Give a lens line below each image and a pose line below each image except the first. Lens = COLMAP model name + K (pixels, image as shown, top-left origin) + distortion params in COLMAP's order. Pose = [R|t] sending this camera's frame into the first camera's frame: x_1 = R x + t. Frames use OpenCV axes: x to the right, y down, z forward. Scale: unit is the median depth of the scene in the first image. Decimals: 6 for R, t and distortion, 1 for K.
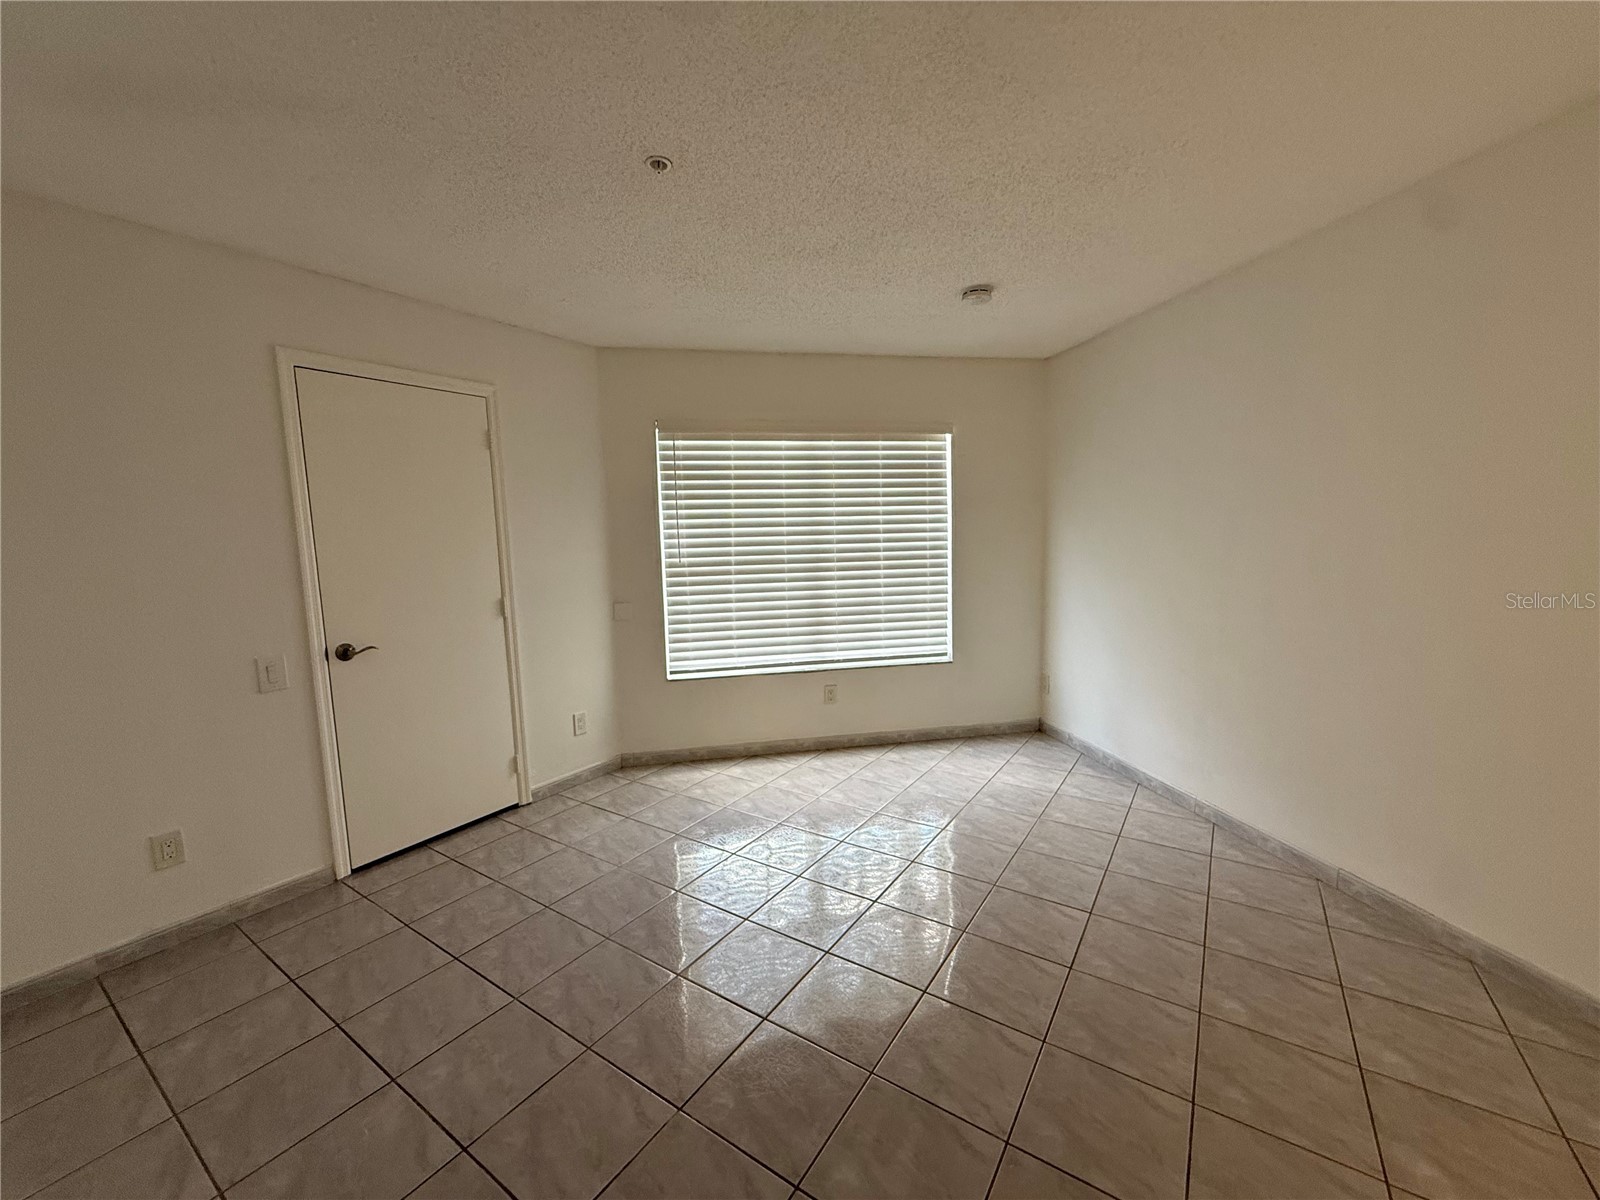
lens RADIAL K [[640.8, 0, 800.6], [0, 640.8, 606.1], [0, 0, 1]] dist [0.000670, 0.000101]
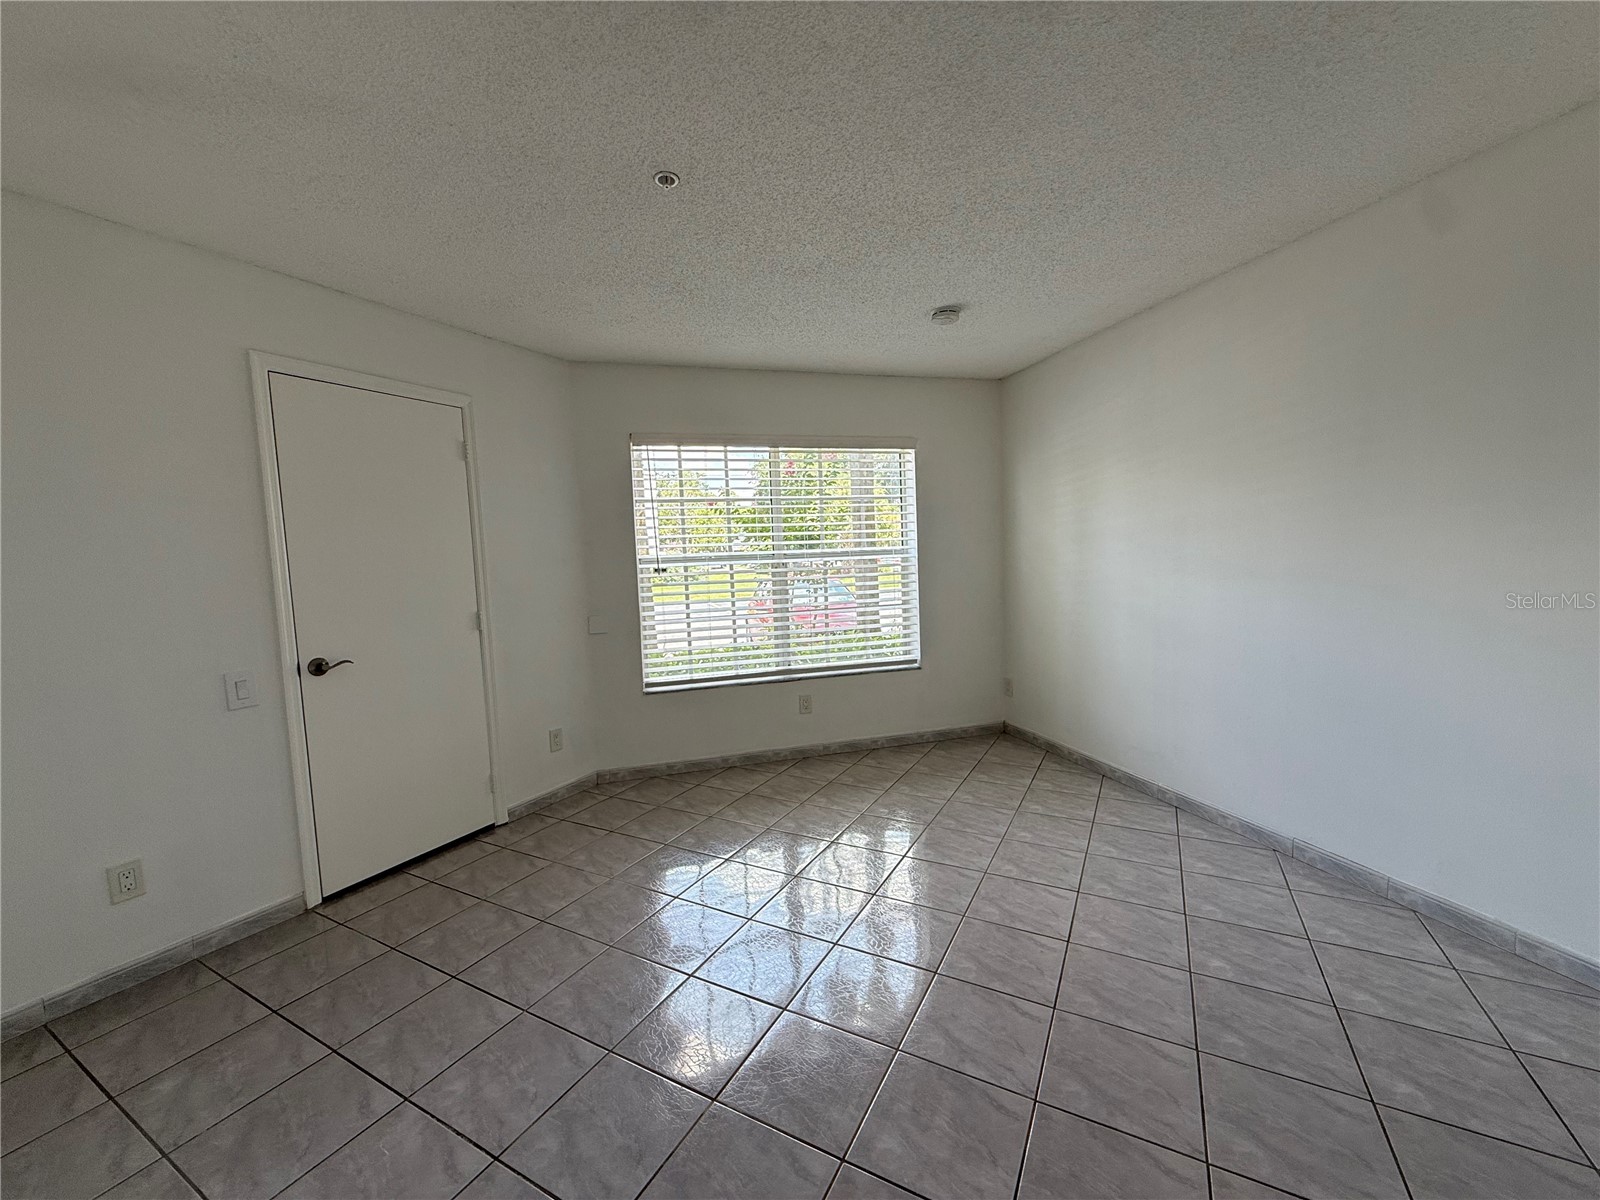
lens RADIAL K [[640.8, 0, 799.9], [0, 640.8, 607.3], [0, 0, 1]] dist [0.000670, 0.000101]
pose [[0.995740, -0.020231, 0.089958, -0.095376], [0.023420, 0.999129, -0.034531, 0.039858], [-0.089181, 0.036491, 0.995347, -0.026665]]
